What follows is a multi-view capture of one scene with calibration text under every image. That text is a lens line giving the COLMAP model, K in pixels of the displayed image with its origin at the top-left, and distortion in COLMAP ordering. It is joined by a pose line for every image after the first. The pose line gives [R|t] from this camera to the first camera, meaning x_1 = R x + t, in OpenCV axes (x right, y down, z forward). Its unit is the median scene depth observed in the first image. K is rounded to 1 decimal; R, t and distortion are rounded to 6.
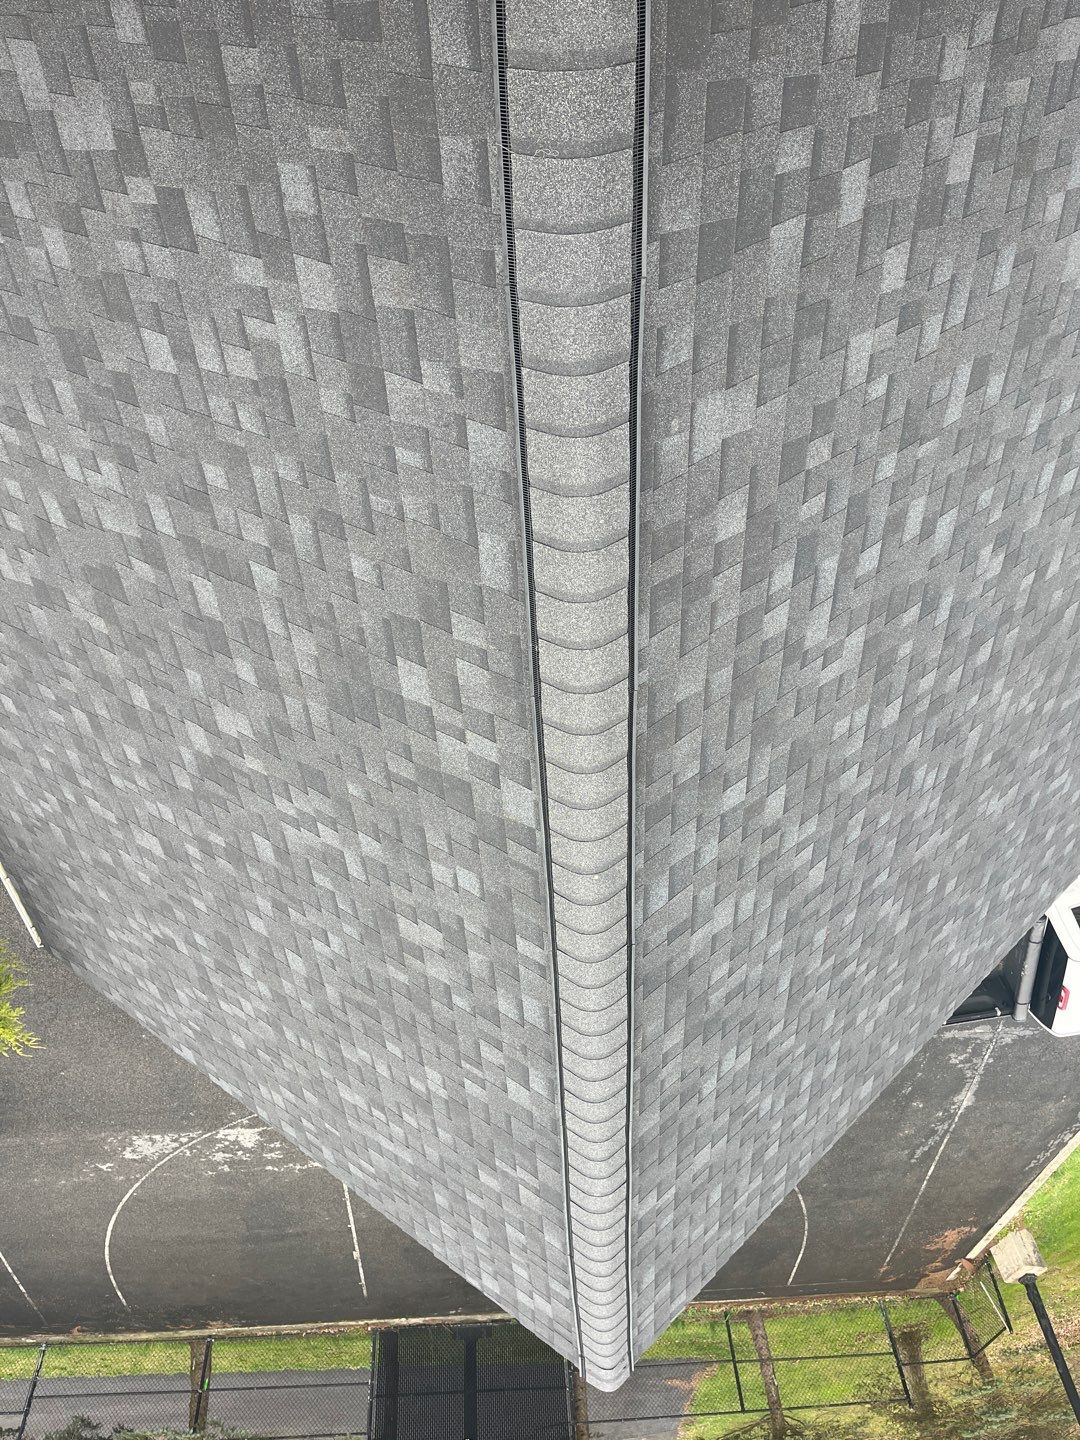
lens RADIAL K [[1104.0, 0, 533.2], [0, 1104.0, 744.0], [0, 0, 1]] dist [0.059924, -0.090639]
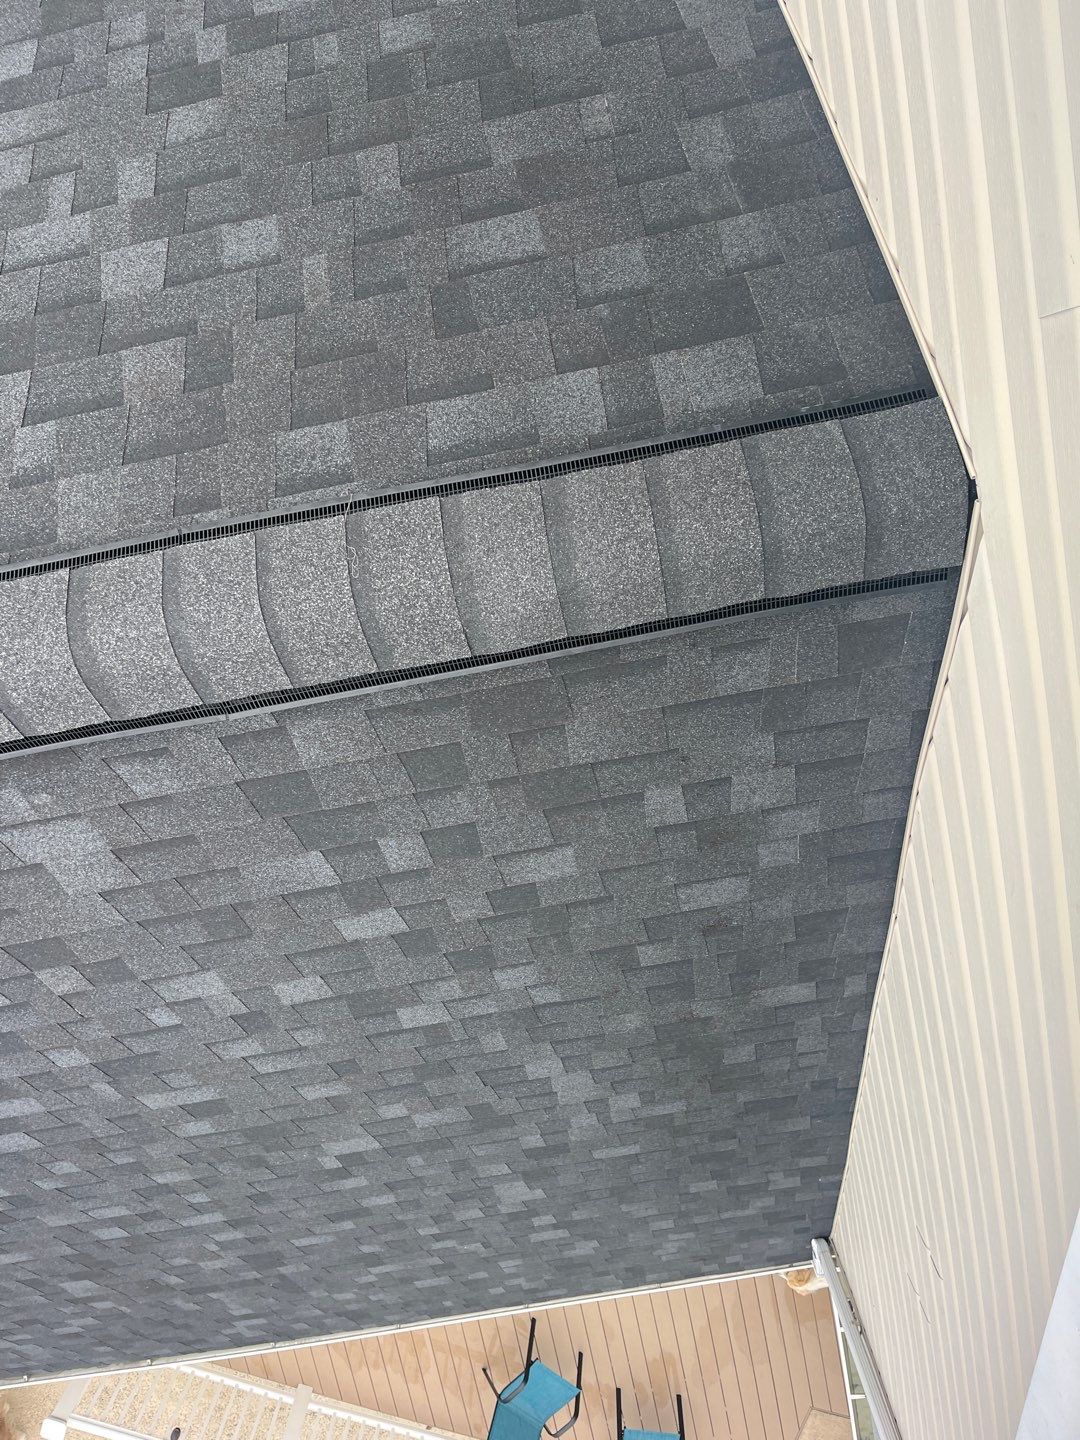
lens RADIAL K [[1076.7, 0, 540.0], [0, 1076.7, 720.0], [0, 0, 1]] dist [0.053203, -0.065505]
pose [[0.145666, 0.973429, 0.176685, 0.004472], [-0.774312, 0.223337, -0.592082, -0.133976], [-0.615810, -0.050563, 0.786270, 0.267547]]
